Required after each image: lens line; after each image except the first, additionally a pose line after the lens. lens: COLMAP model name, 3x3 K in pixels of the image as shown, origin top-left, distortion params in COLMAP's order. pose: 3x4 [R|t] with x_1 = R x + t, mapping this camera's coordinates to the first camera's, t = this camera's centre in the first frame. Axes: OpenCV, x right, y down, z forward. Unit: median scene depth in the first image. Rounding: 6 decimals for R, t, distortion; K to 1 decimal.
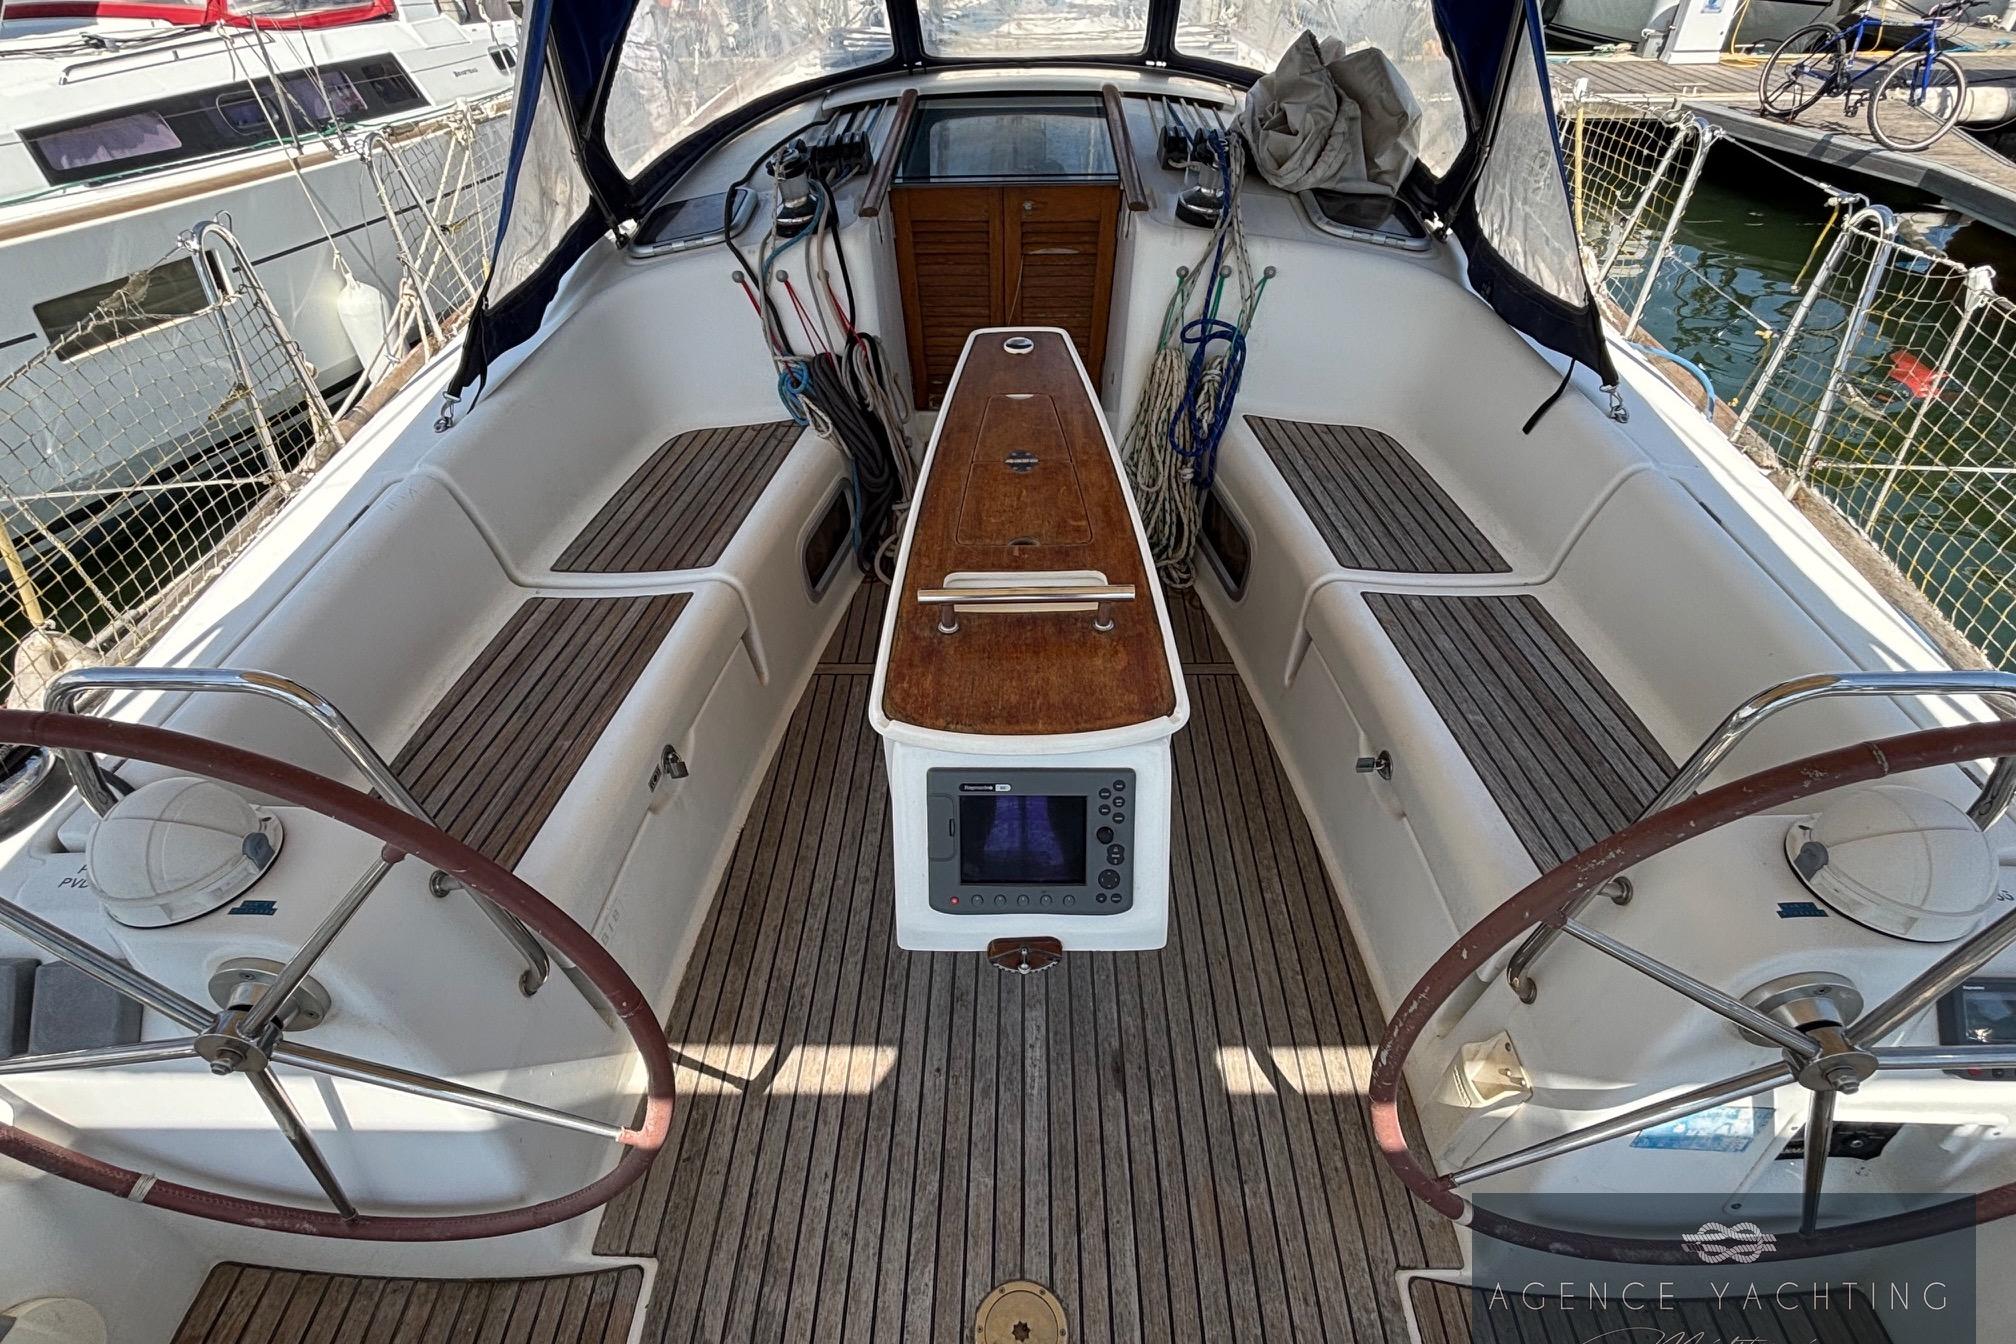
lens RADIAL K [[1018.7, 0, 1006.3], [0, 1018.7, 666.4], [0, 0, 1]] dist [0.000512, 0.000207]
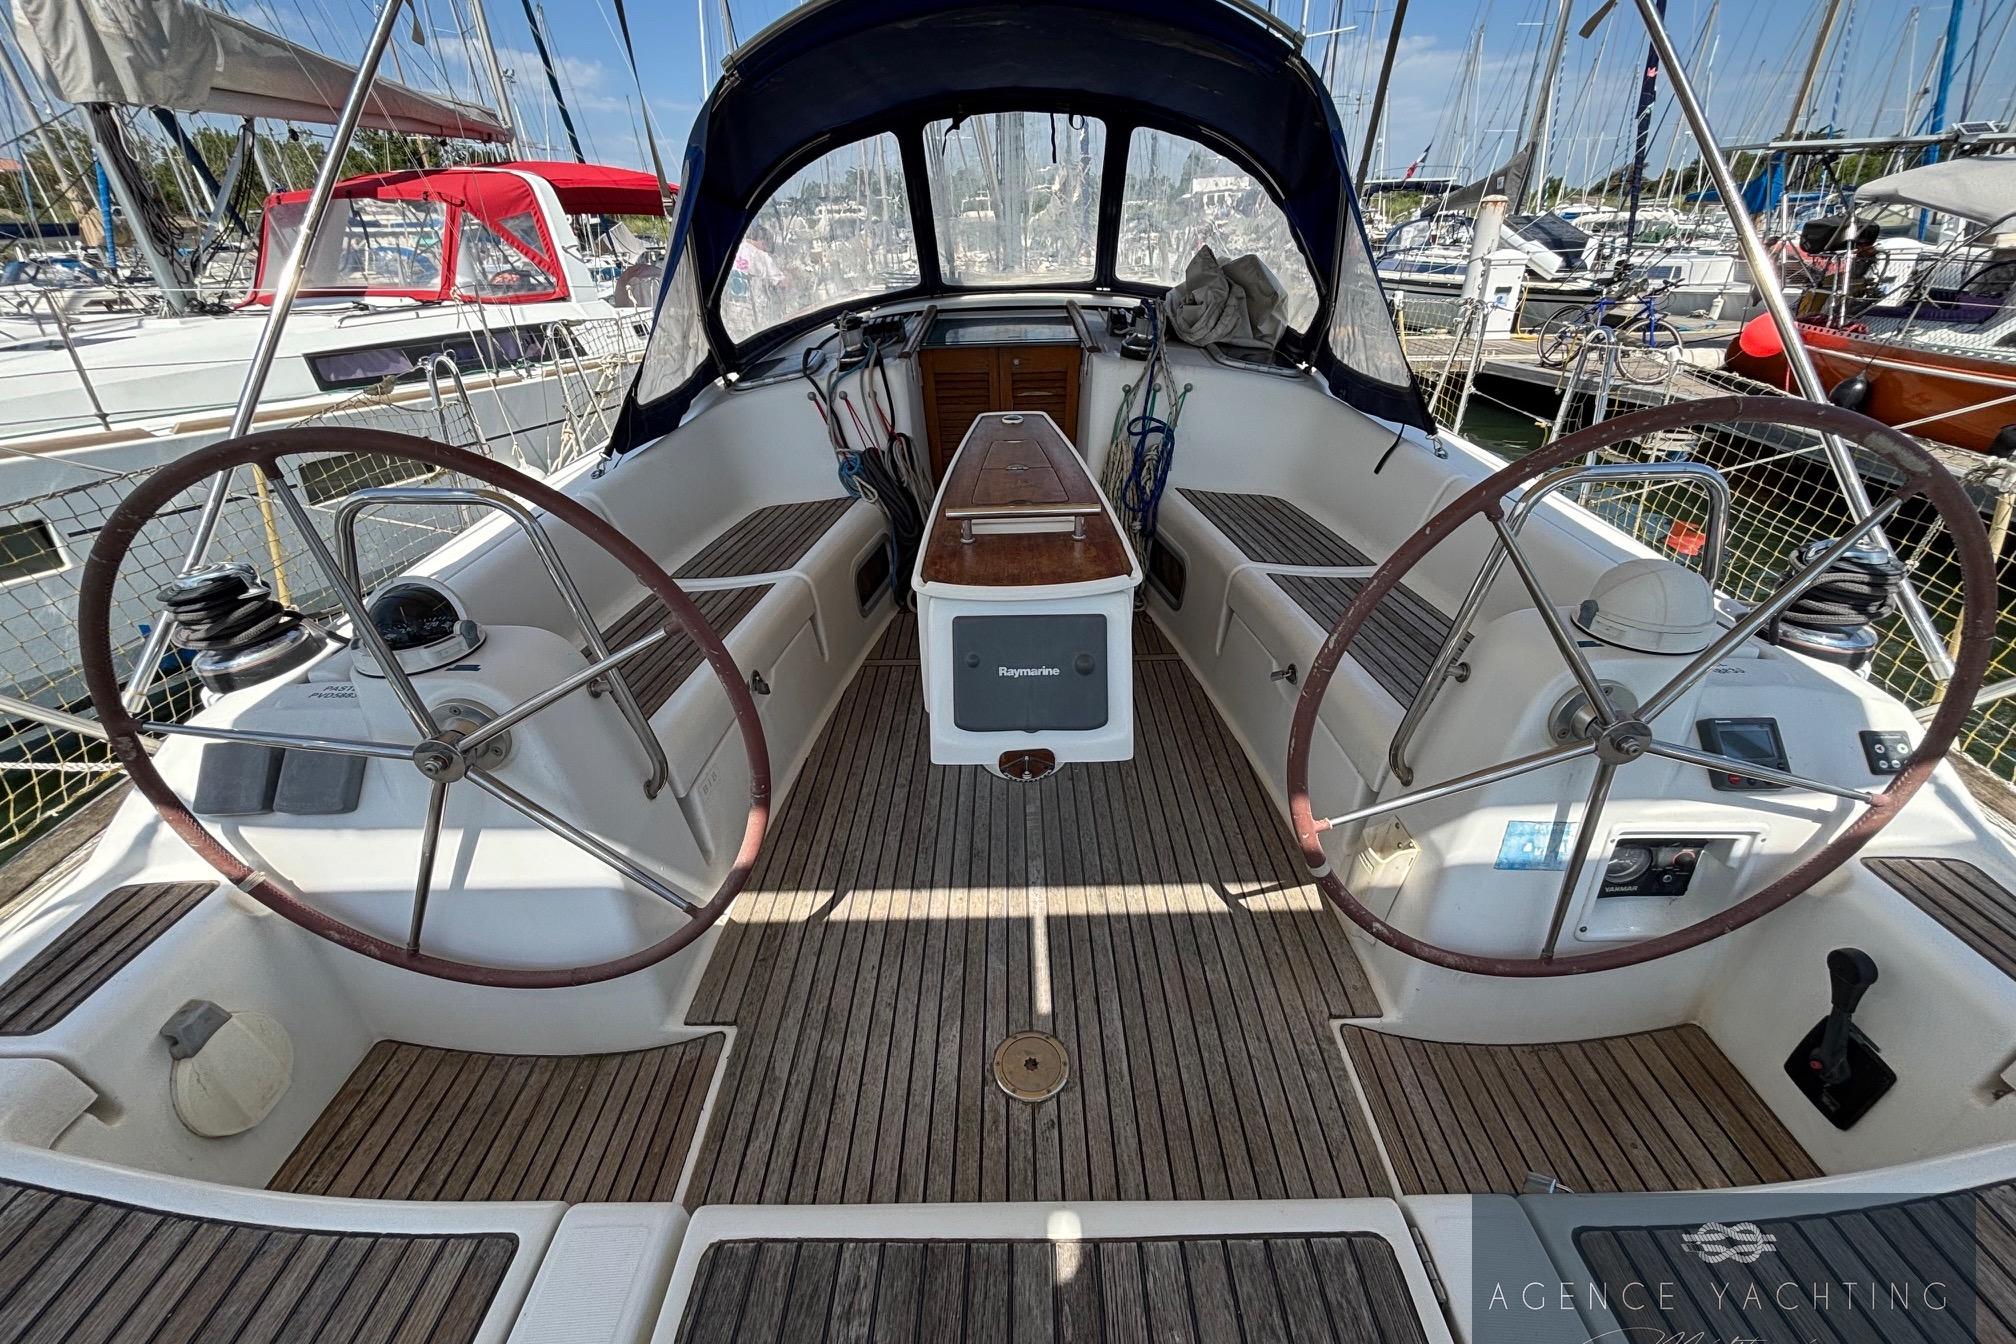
lens RADIAL K [[814.7, 0, 1008.3], [0, 814.7, 665.8], [0, 0, 1]] dist [-0.000942, 0.000309]
pose [[0.999830, -0.016283, 0.008594, -0.008292], [0.017620, 0.981612, -0.190074, 0.223150], [-0.005341, 0.190193, 0.981732, -0.039484]]
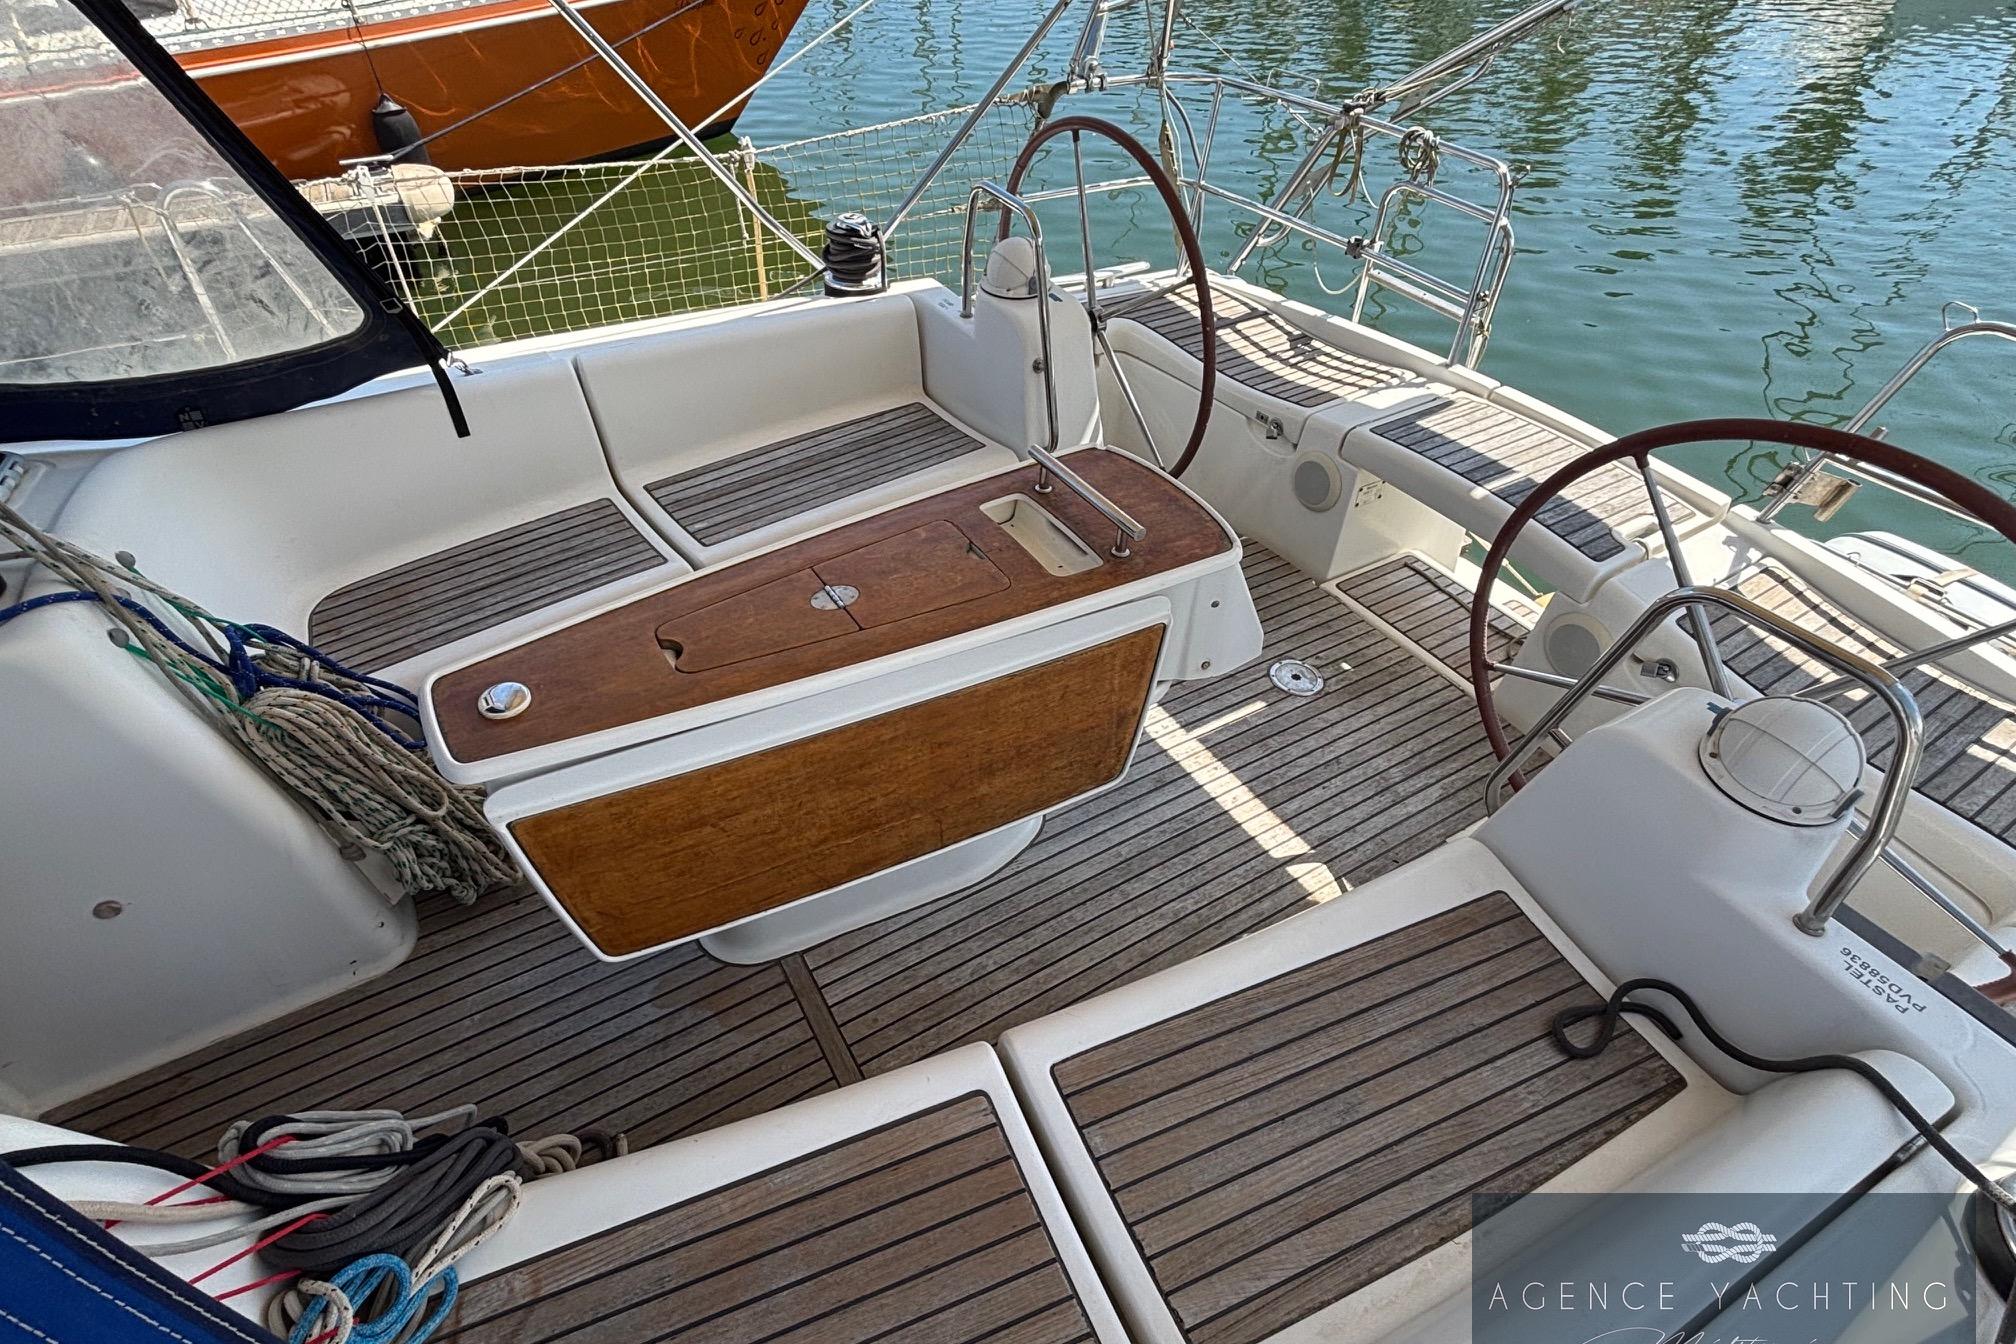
lens RADIAL K [[1010.0, 0, 1013.7], [0, 1010.0, 667.3], [0, 0, 1]] dist [-0.003822, -0.002924]
pose [[-0.538356, -0.562611, 0.627409, -0.501064], [0.530547, 0.352166, 0.771038, -0.601515], [-0.654746, 0.747962, 0.108901, 0.686576]]
